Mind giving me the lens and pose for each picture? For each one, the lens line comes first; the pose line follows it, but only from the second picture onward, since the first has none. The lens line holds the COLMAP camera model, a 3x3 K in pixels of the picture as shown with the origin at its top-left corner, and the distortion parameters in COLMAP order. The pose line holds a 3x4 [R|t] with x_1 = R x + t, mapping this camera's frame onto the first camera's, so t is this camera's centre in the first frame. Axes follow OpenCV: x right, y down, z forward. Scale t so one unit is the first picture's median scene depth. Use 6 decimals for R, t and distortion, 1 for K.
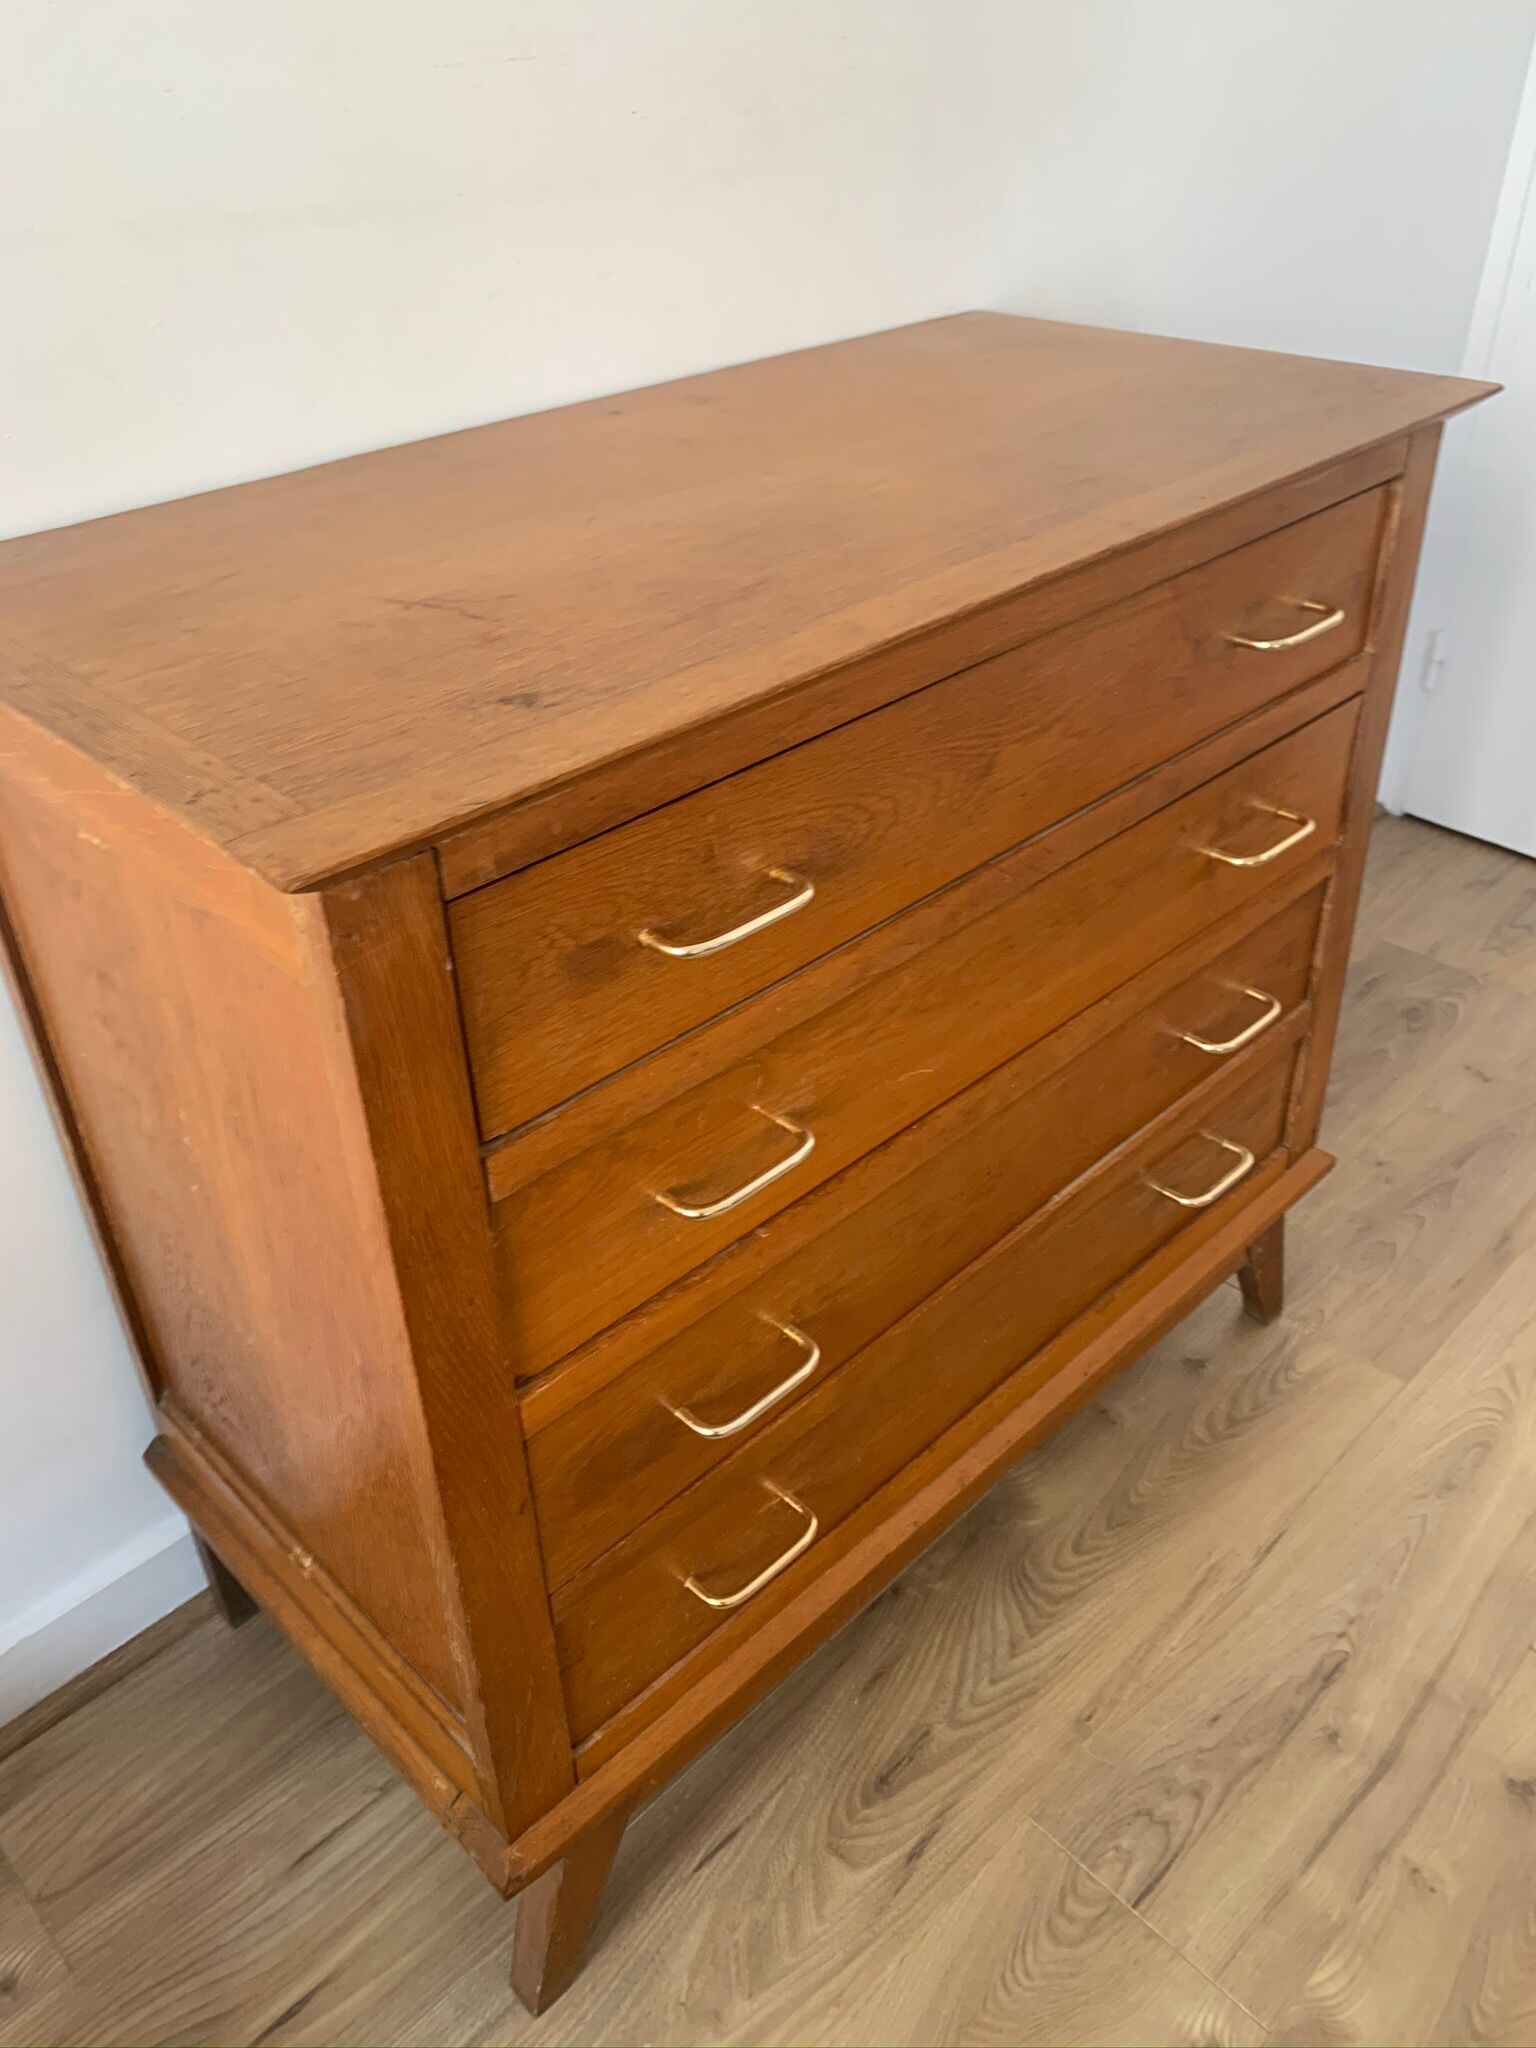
lens RADIAL K [[1570.5, 0, 759.2], [0, 1570.5, 996.8], [0, 0, 1]] dist [0.011309, -0.007214]
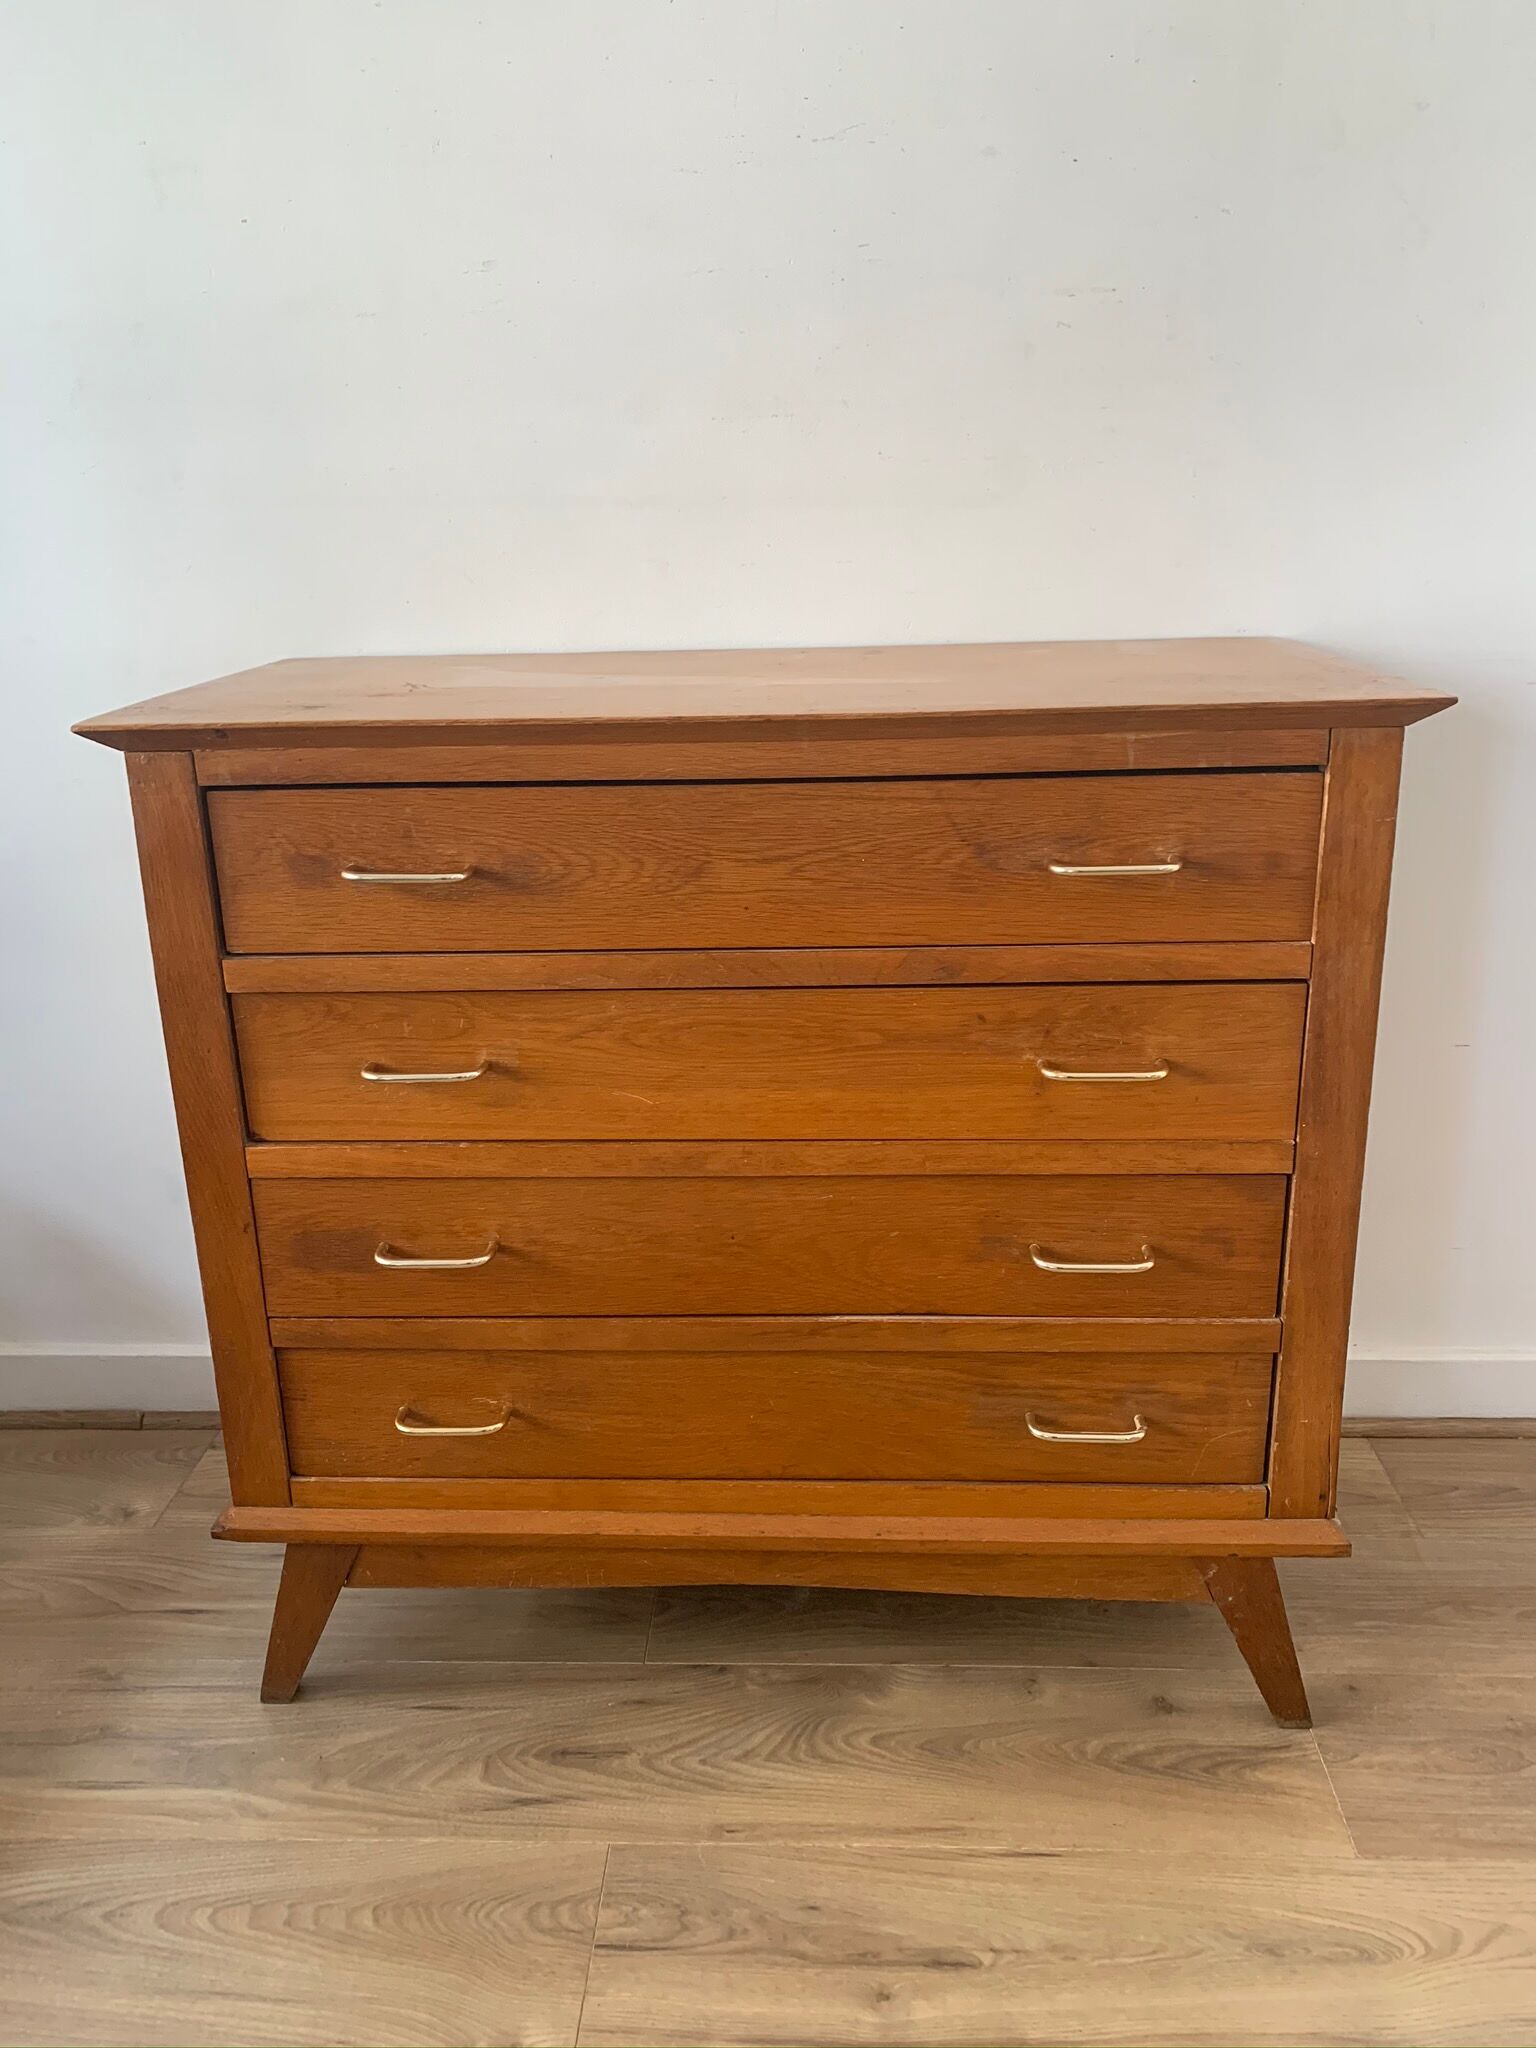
lens RADIAL K [[1570.5, 0, 778.9], [0, 1570.5, 1011.4], [0, 0, 1]] dist [0.011309, -0.007214]
pose [[0.682574, 0.236538, -0.691479, 0.881399], [-0.394649, 0.915655, -0.076344, 0.029059], [0.615097, 0.325002, 0.718352, 0.099576]]
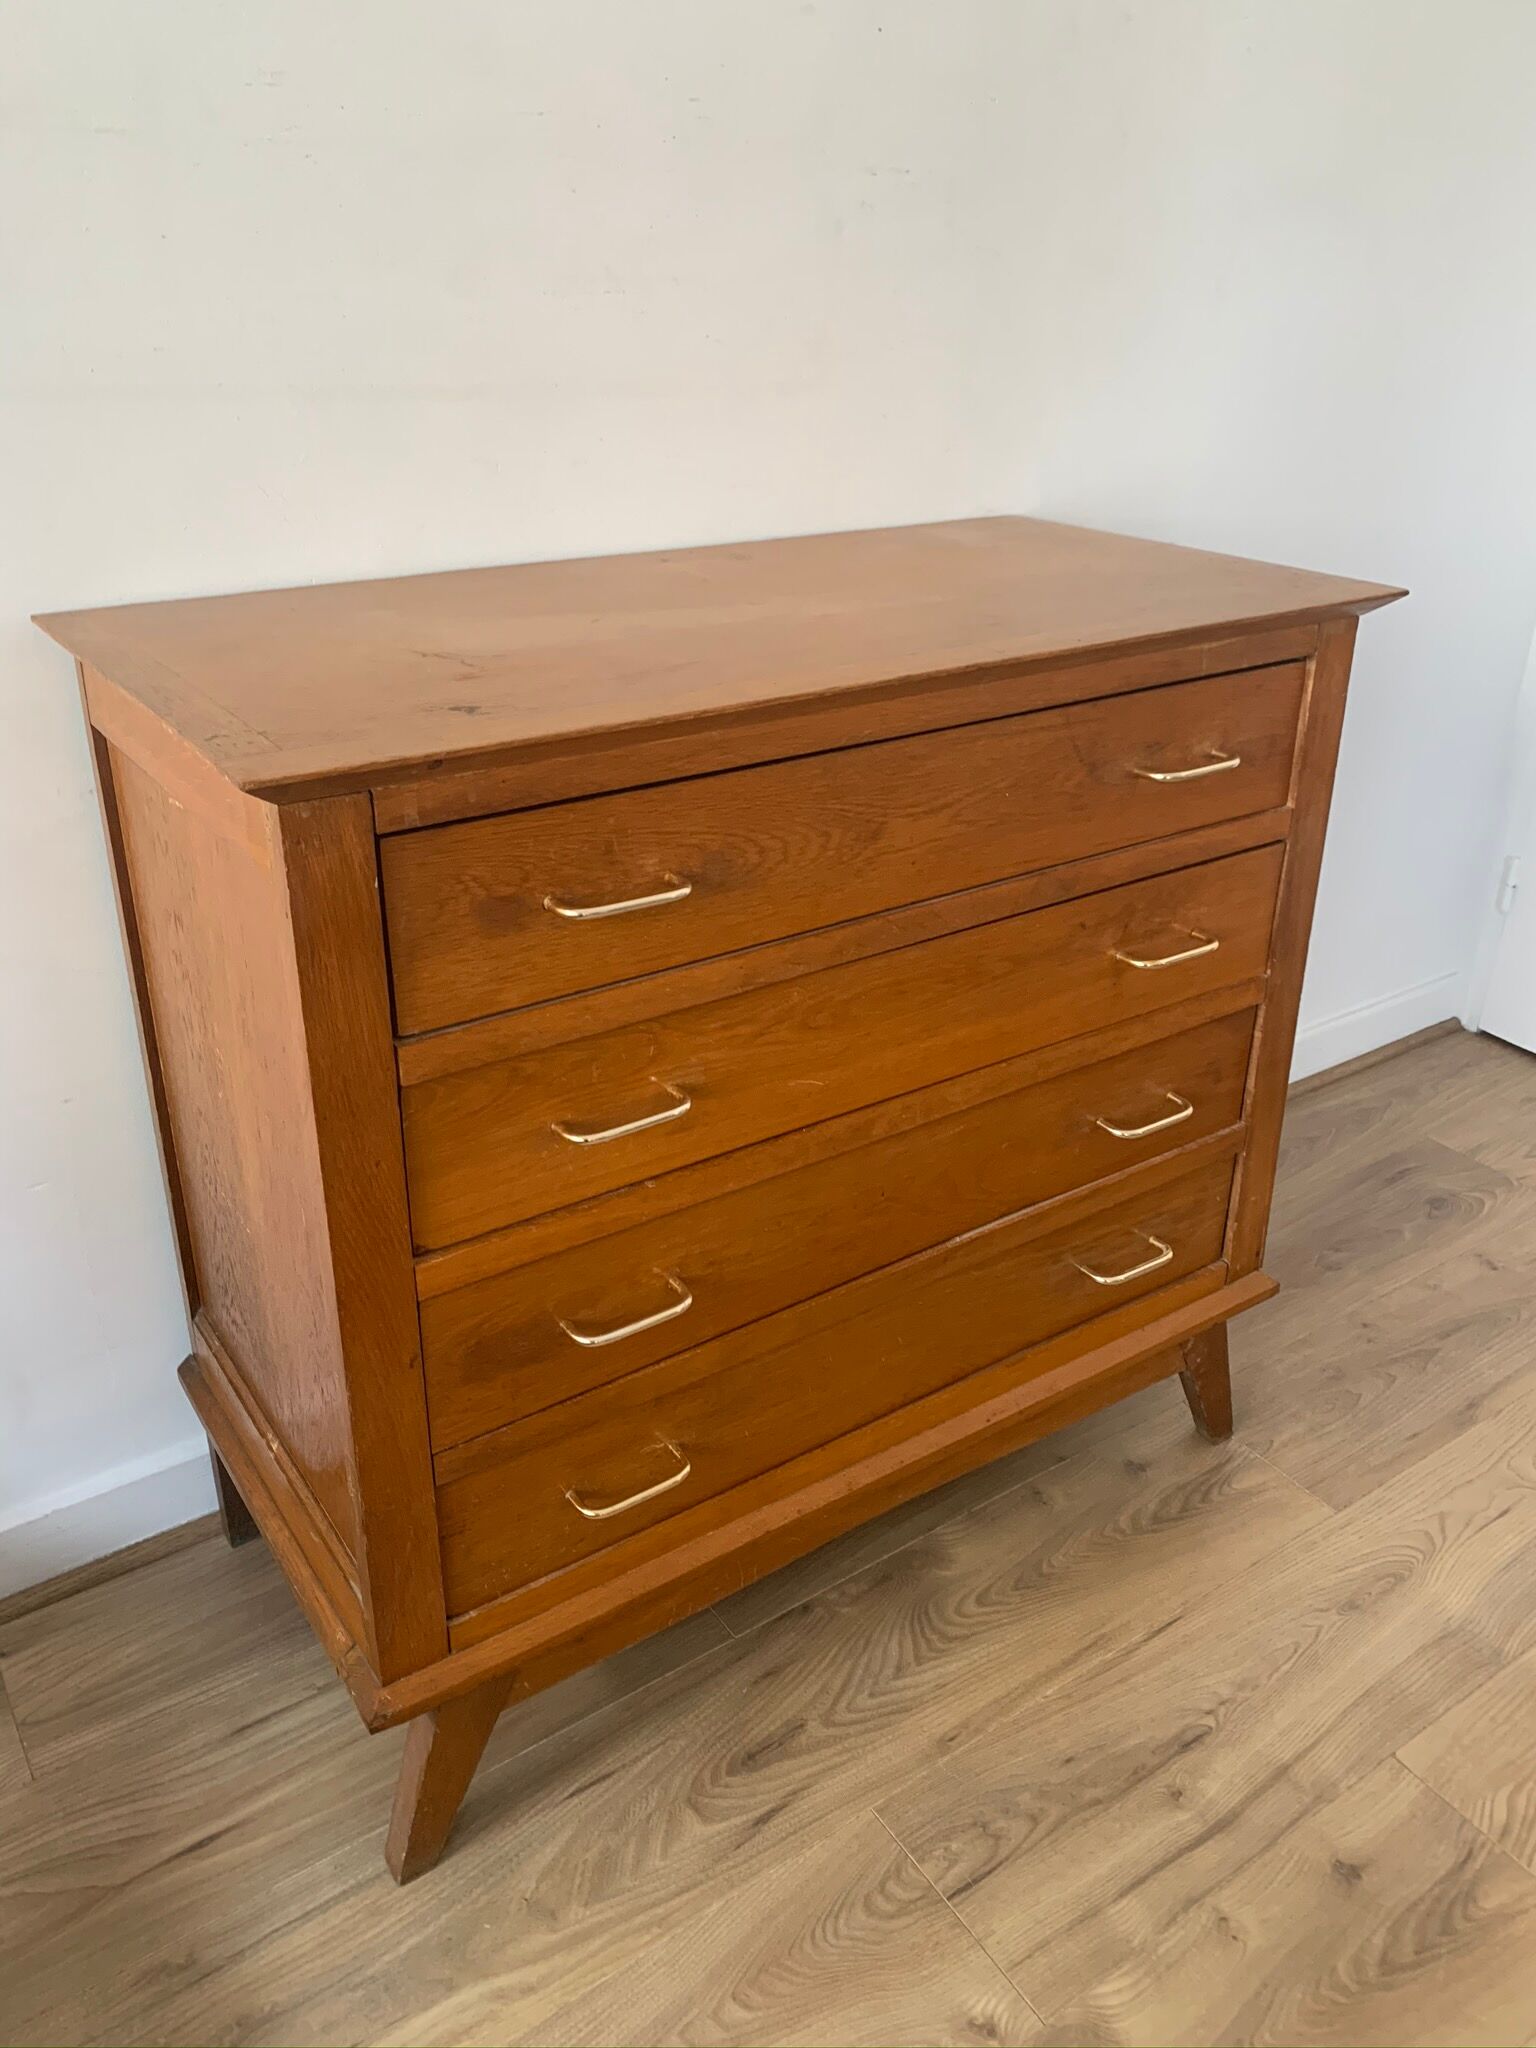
lens RADIAL K [[1570.5, 0, 763.1], [0, 1570.5, 996.4], [0, 0, 1]] dist [0.011309, -0.007214]
pose [[0.984478, 0.108263, -0.138138, 0.188271], [-0.126191, 0.983660, -0.128410, 0.118077], [0.121979, 0.143849, 0.982053, -0.164277]]
